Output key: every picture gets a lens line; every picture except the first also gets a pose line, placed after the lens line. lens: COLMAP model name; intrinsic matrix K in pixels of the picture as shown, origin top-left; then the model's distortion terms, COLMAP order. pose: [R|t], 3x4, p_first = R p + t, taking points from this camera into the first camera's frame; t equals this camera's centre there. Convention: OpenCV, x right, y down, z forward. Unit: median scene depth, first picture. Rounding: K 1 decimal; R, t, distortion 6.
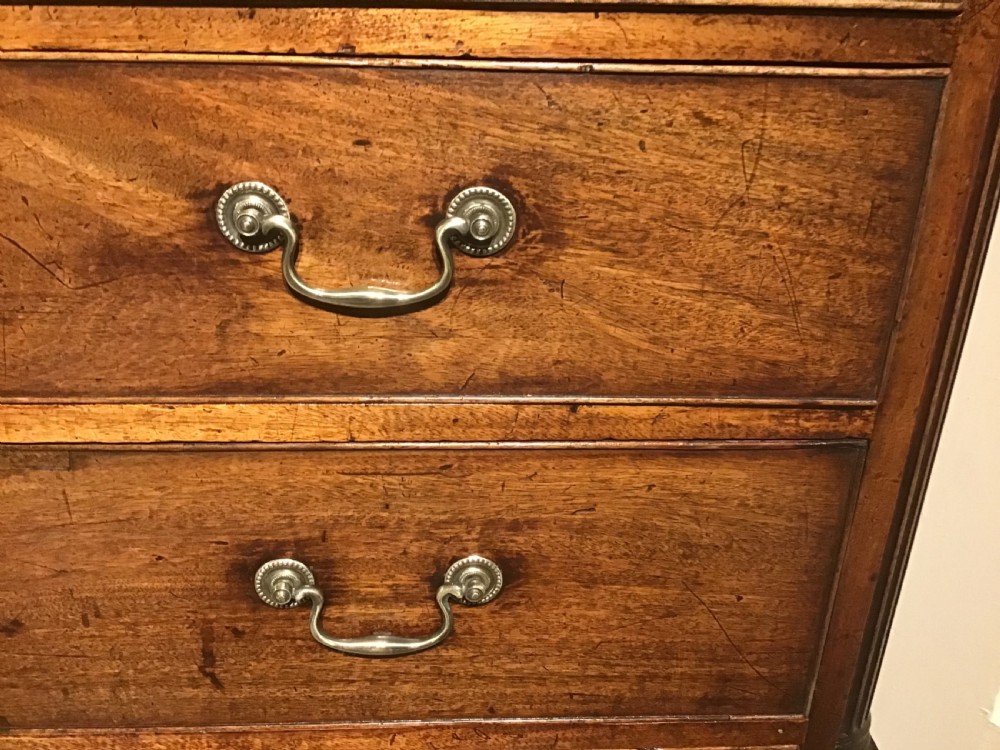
lens RADIAL K [[906.8, 0, 498.4], [0, 906.8, 369.9], [0, 0, 1]] dist [0.130654, -0.283434]
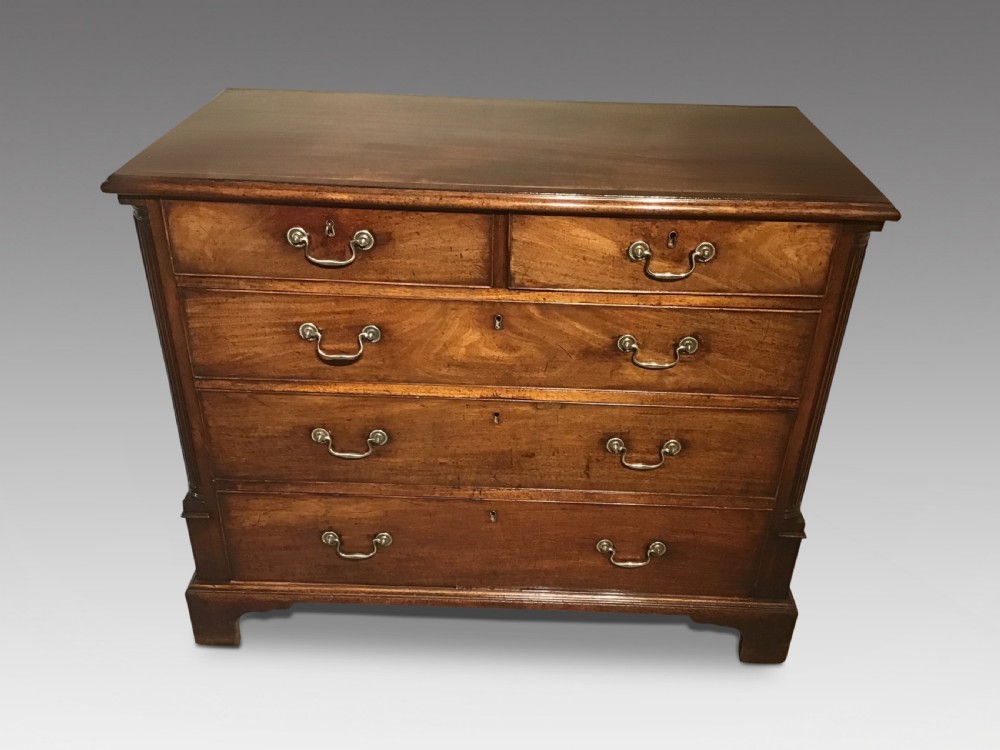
lens RADIAL K [[903.1, 0, 516.8], [0, 903.1, 448.0], [0, 0, 1]] dist [0.131905, -0.261415]
pose [[0.997916, 0.041797, -0.049154, -0.428245], [-0.034366, 0.989076, 0.143347, -0.216059], [0.054608, -0.141359, 0.988451, -2.262717]]
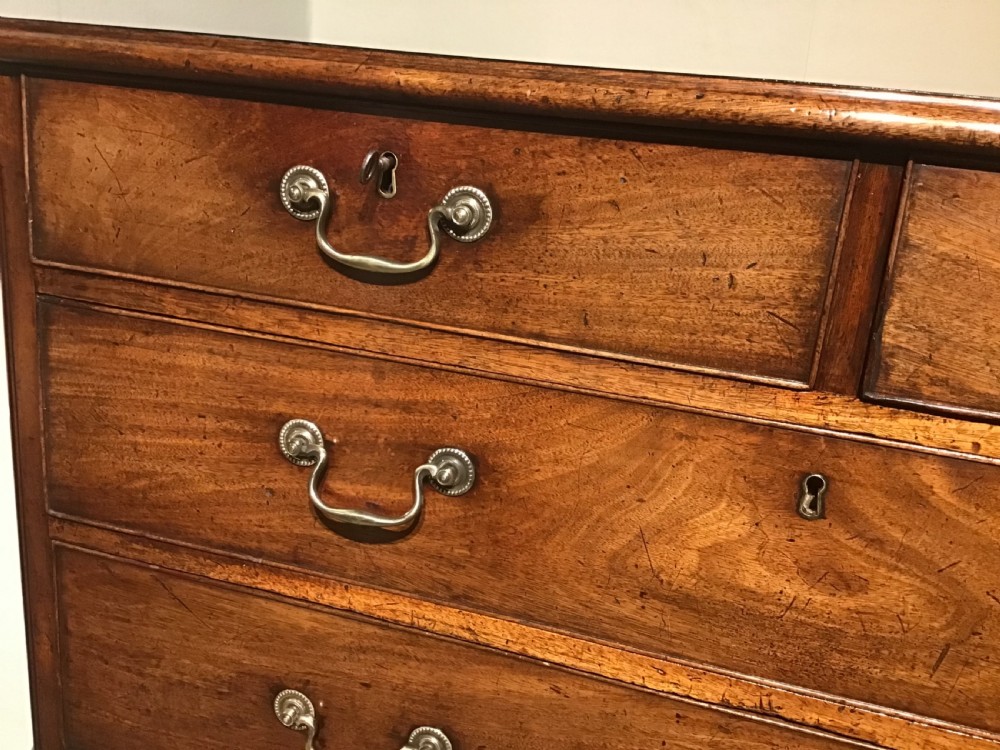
lens RADIAL K [[906.8, 0, 498.4], [0, 906.8, 369.9], [0, 0, 1]] dist [0.130654, -0.283434]
pose [[0.939369, 0.152838, -0.306962, -0.692617], [-0.197854, 0.972715, -0.121155, -0.138267], [0.280070, 0.174543, 0.943979, -0.304461]]
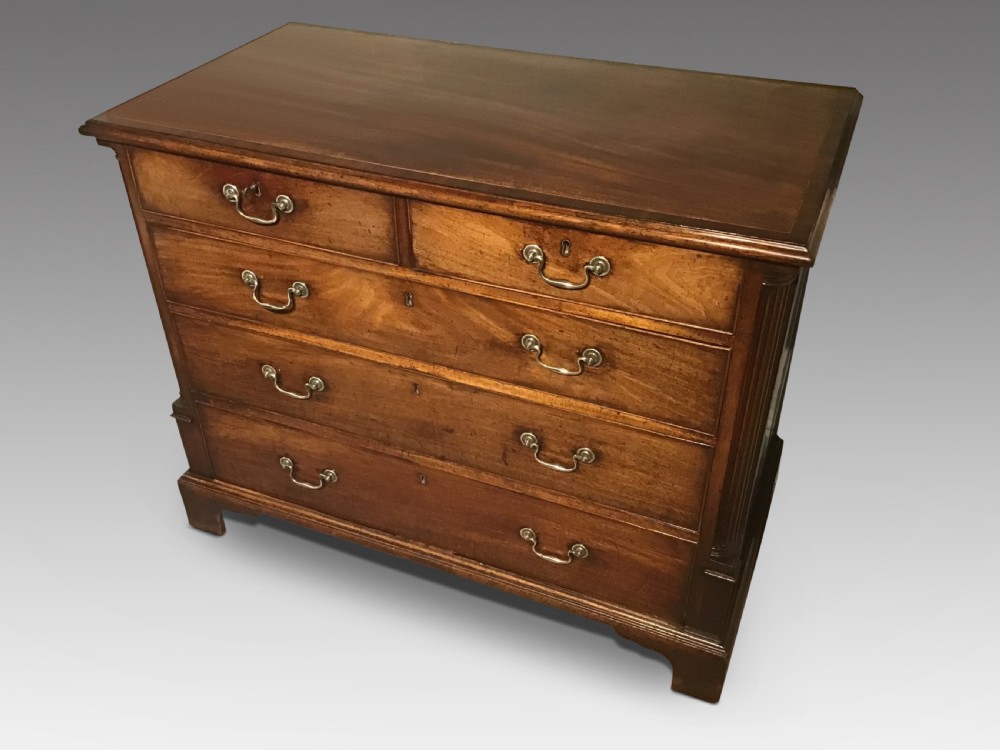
lens RADIAL K [[906.8, 0, 498.4], [0, 906.8, 369.9], [0, 0, 1]] dist [0.130654, -0.283434]
pose [[0.901436, 0.230566, -0.366404, 0.768326], [-0.151887, 0.961011, 0.231057, -0.711830], [0.405393, -0.152631, 0.901310, -1.840489]]
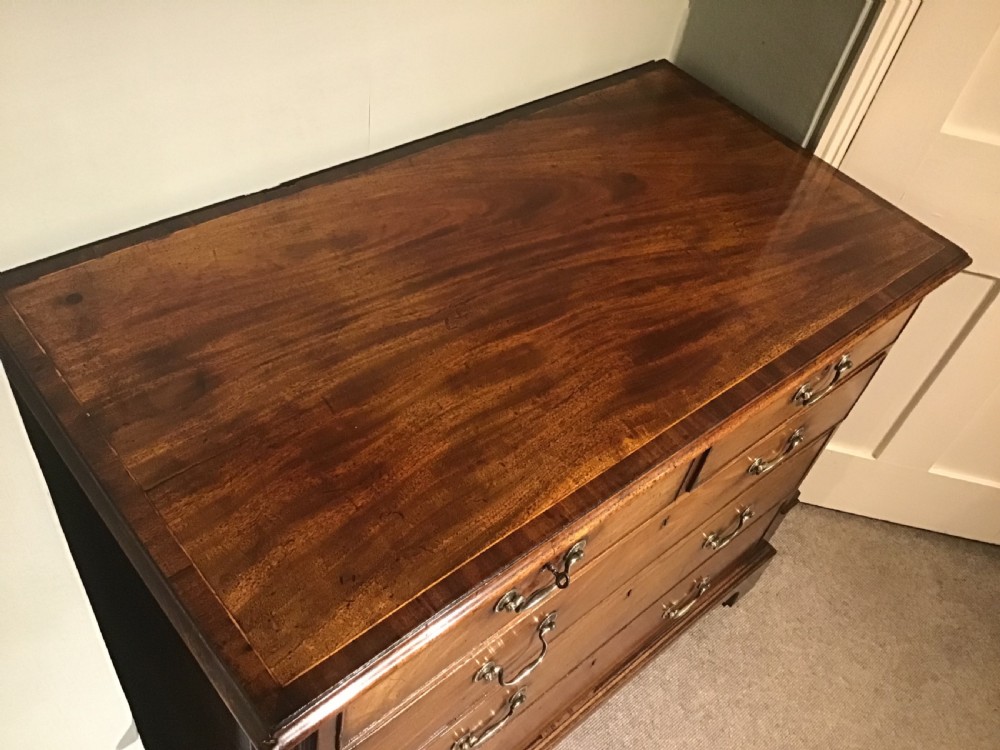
lens RADIAL K [[906.8, 0, 498.4], [0, 906.8, 369.9], [0, 0, 1]] dist [0.130654, -0.283434]
pose [[0.779338, -0.381382, 0.497171, -2.047091], [0.131296, 0.875217, 0.465571, -1.745553], [-0.612693, -0.297560, 0.732165, -0.602080]]
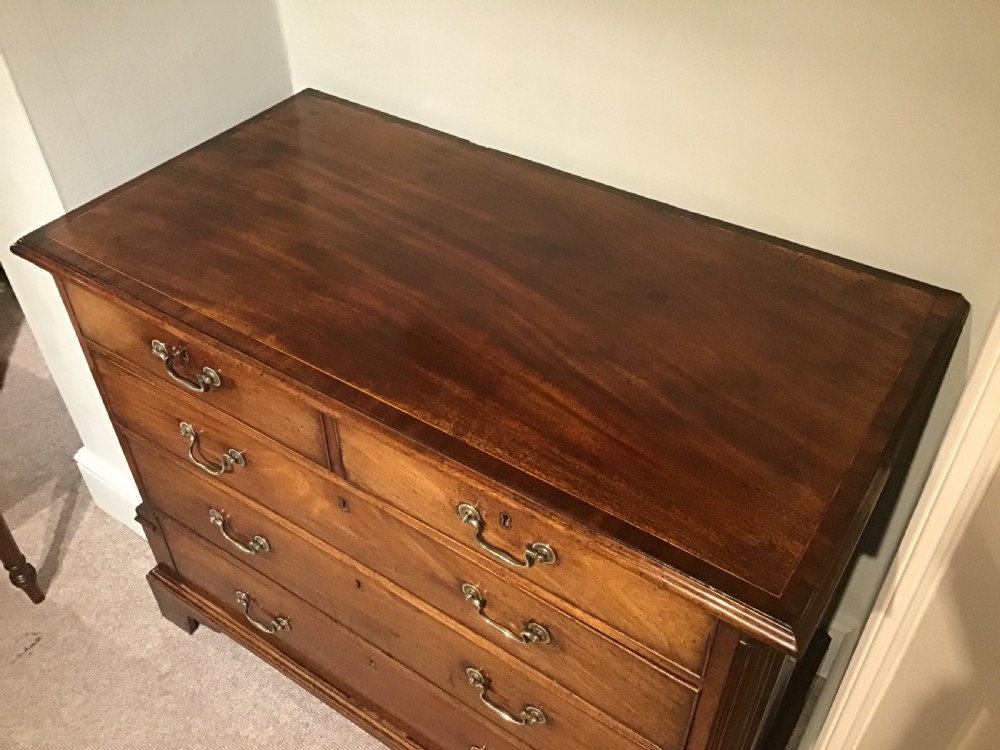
lens RADIAL K [[906.8, 0, 498.4], [0, 906.8, 369.9], [0, 0, 1]] dist [0.130654, -0.283434]
pose [[0.801610, 0.376178, -0.464663, 0.715419], [-0.225560, 0.910086, 0.347657, -1.506382], [0.553664, -0.173876, 0.814385, -0.960481]]
